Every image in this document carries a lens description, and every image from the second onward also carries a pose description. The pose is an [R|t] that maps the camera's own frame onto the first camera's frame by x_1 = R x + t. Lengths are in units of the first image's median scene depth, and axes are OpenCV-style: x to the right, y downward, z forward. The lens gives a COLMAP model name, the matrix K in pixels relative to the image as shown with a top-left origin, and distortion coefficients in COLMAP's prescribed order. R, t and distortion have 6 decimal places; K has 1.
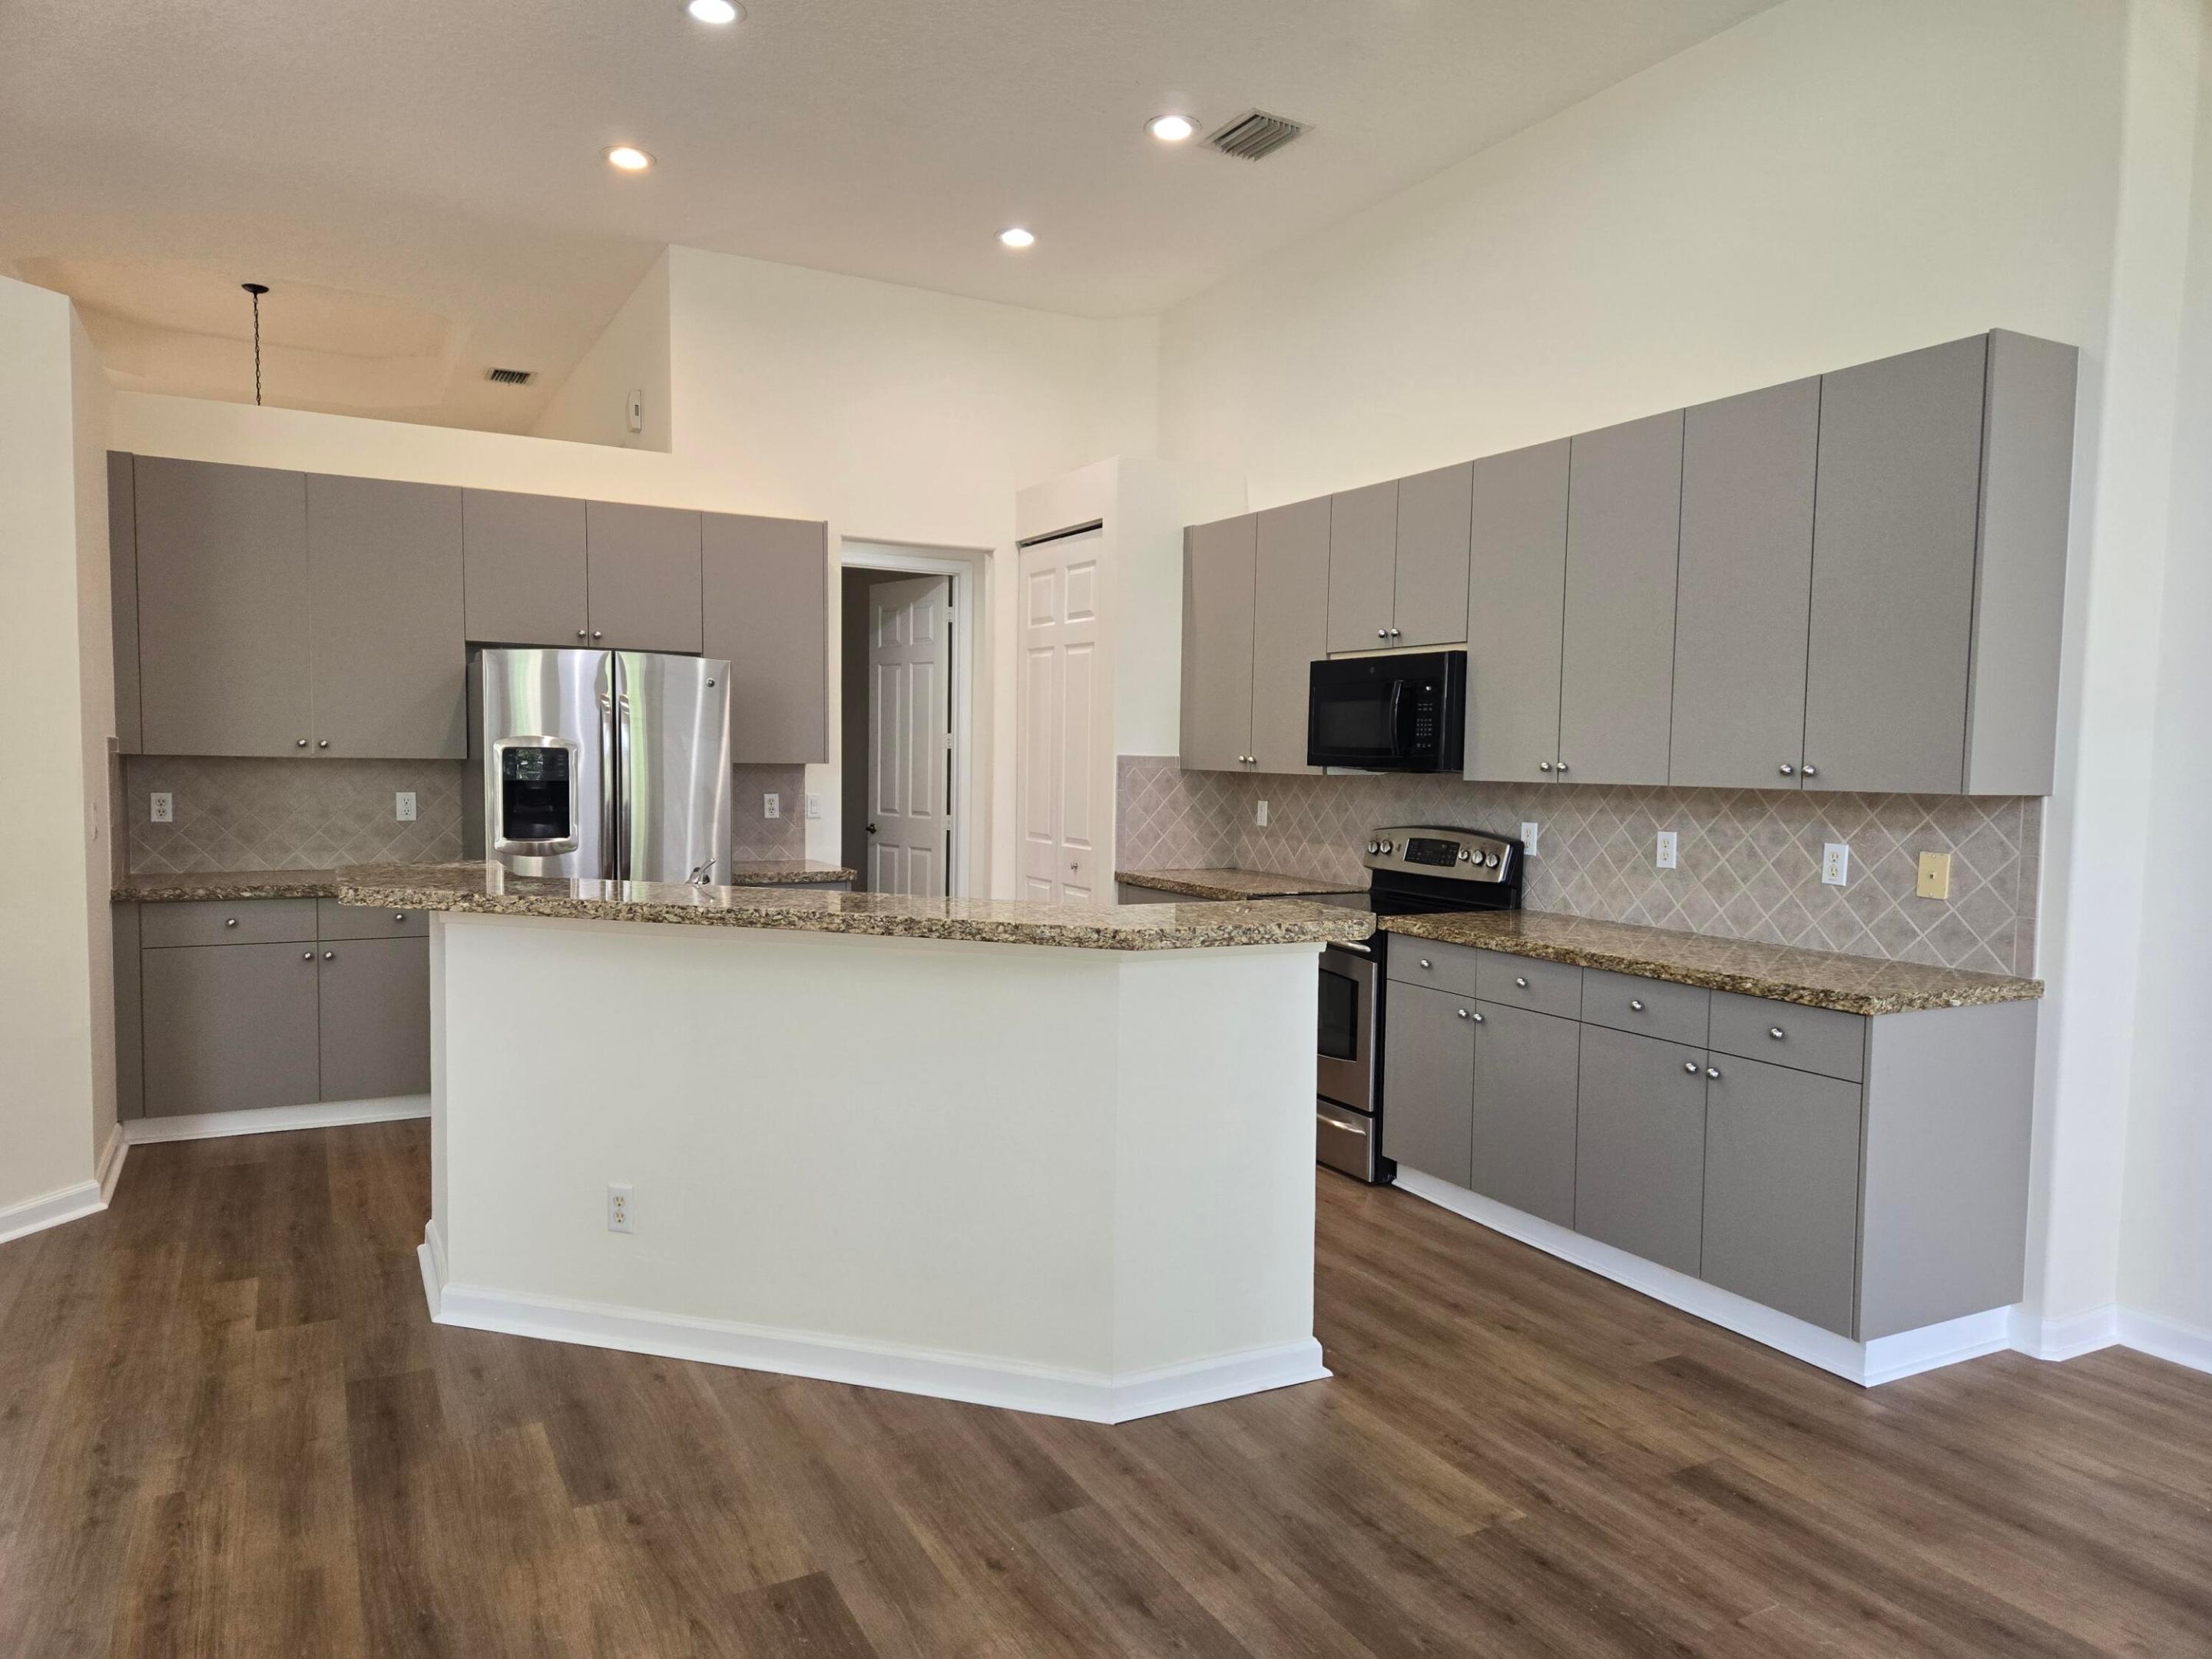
lens RADIAL K [[1483.8, 0, 1094.3], [0, 1483.8, 830.4], [0, 0, 1]] dist [0.060634, -0.042472]
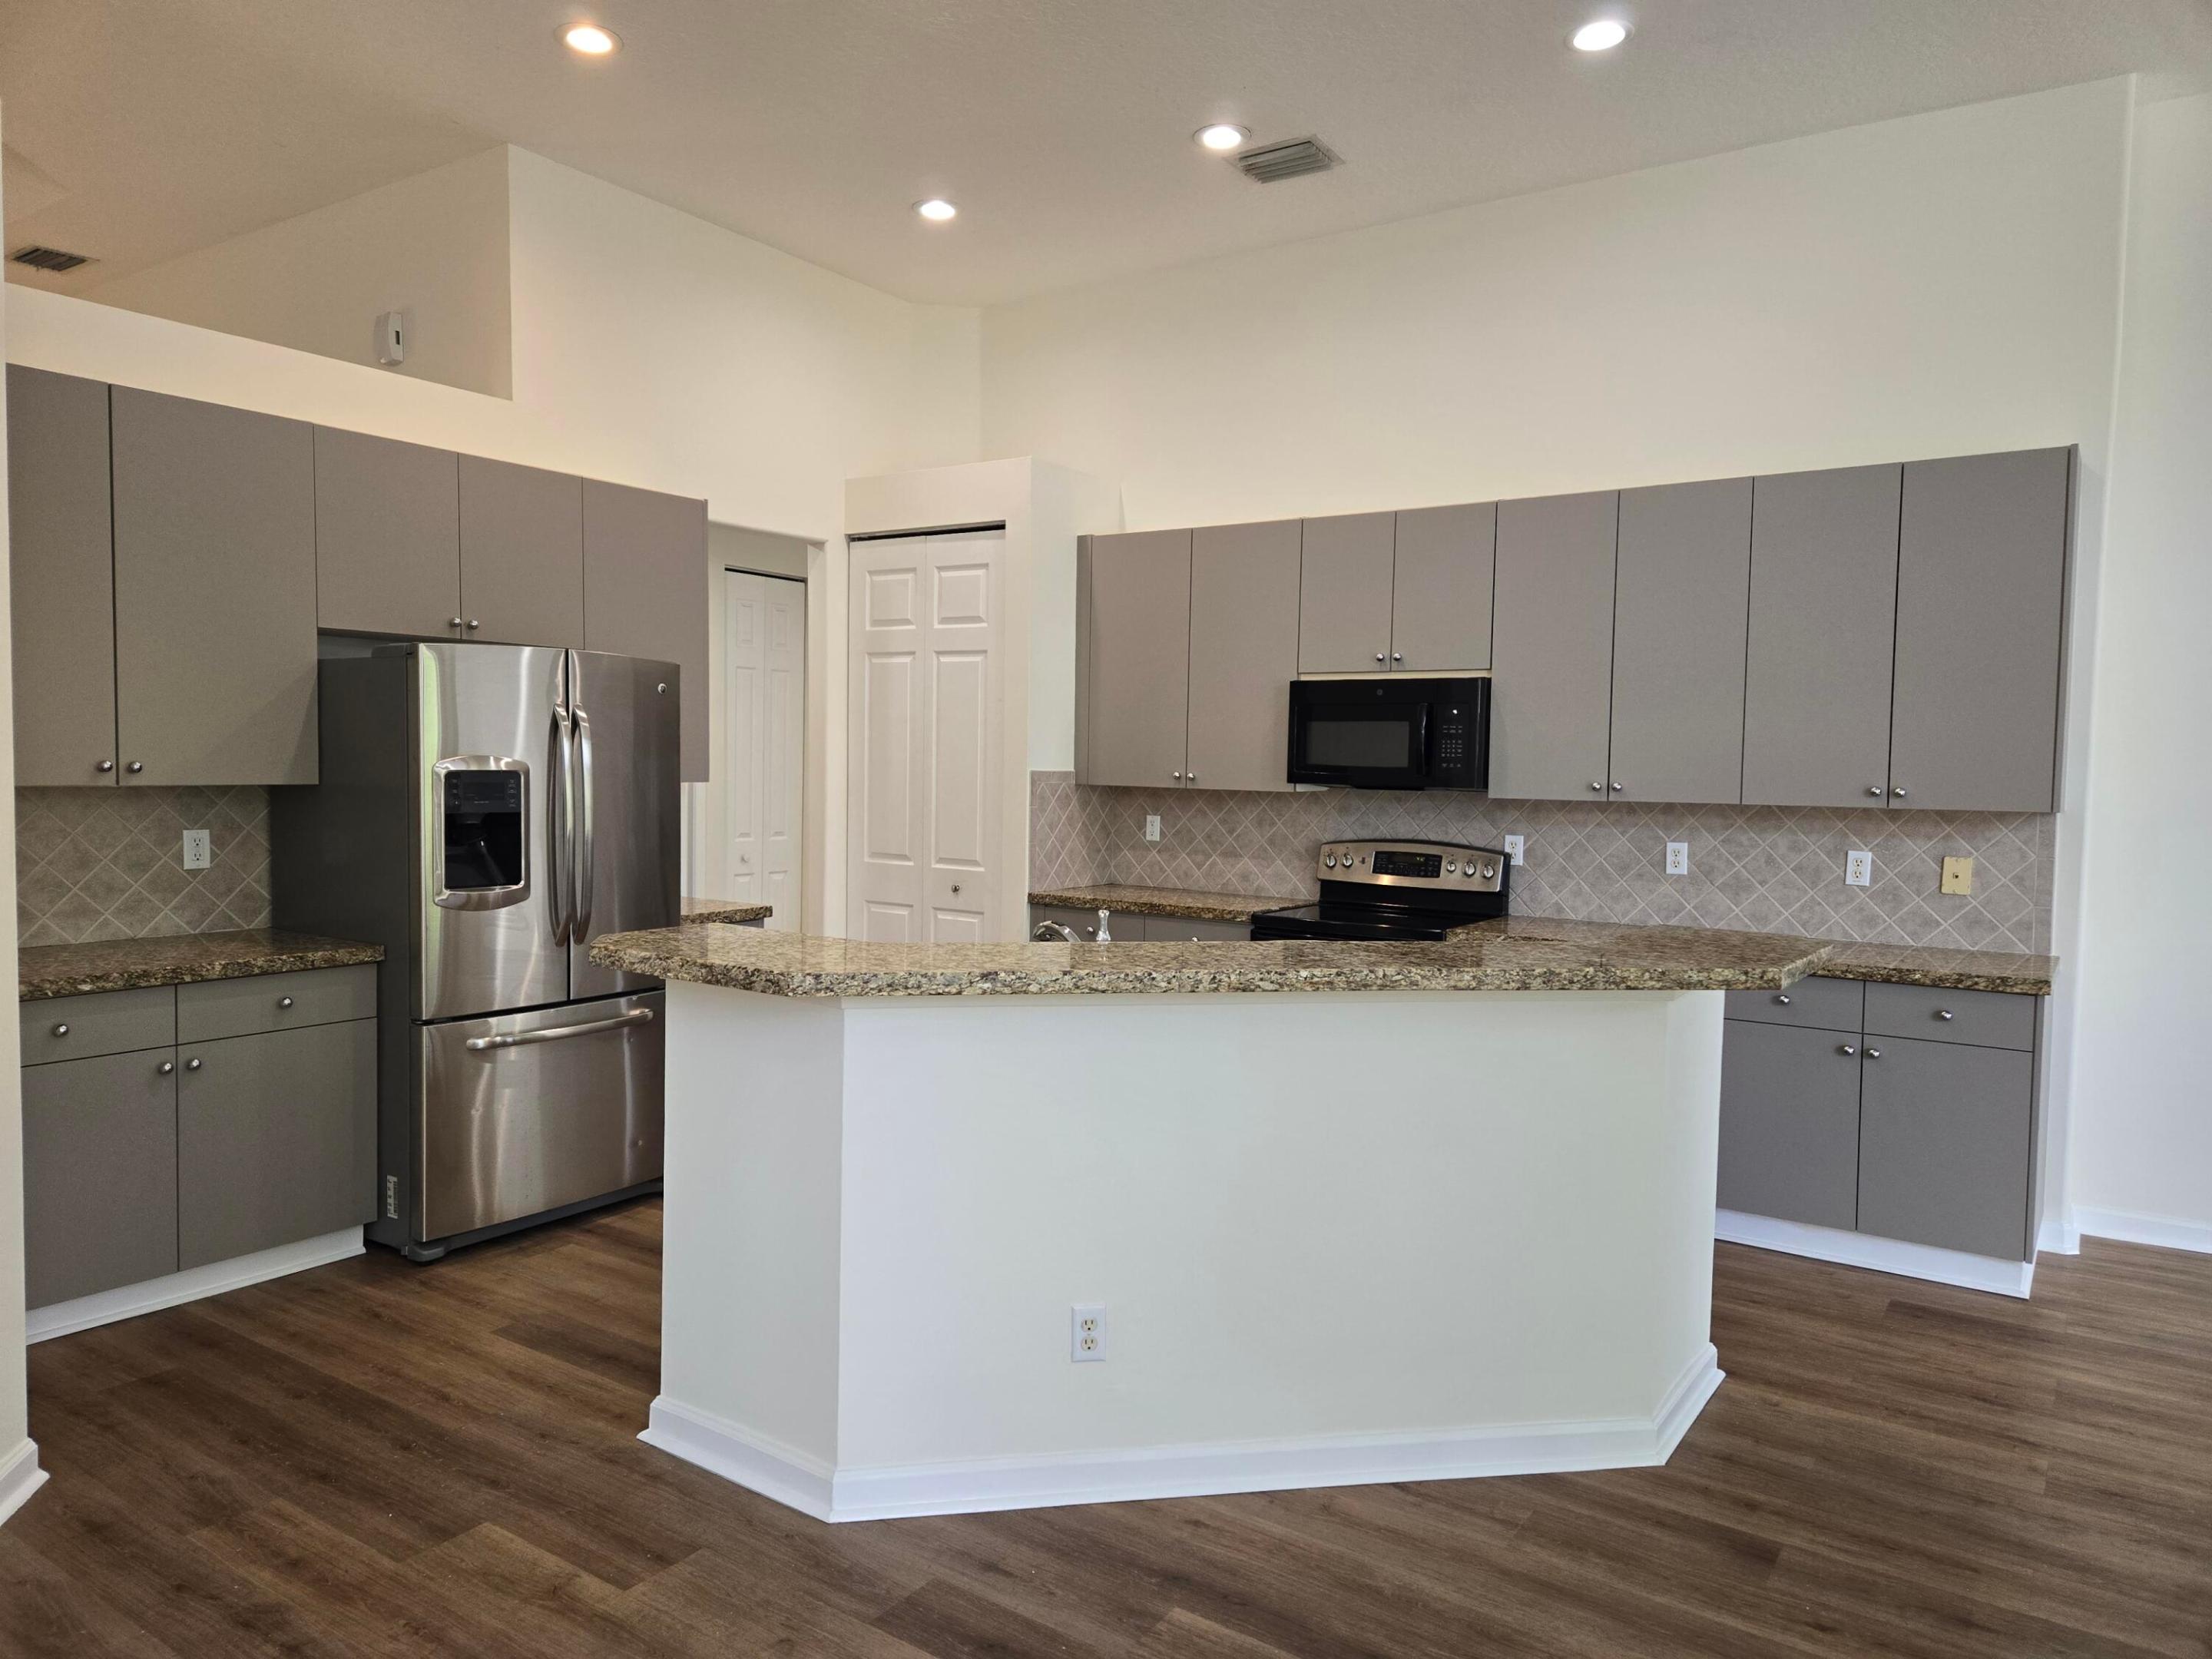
lens RADIAL K [[1483.8, 0, 1088.0], [0, 1483.8, 813.8], [0, 0, 1]] dist [0.060634, -0.042472]
pose [[0.887808, -0.019513, 0.459800, -0.551480], [0.022241, 0.999752, -0.000517, -0.030997], [-0.459676, 0.010686, 0.888022, 0.198765]]
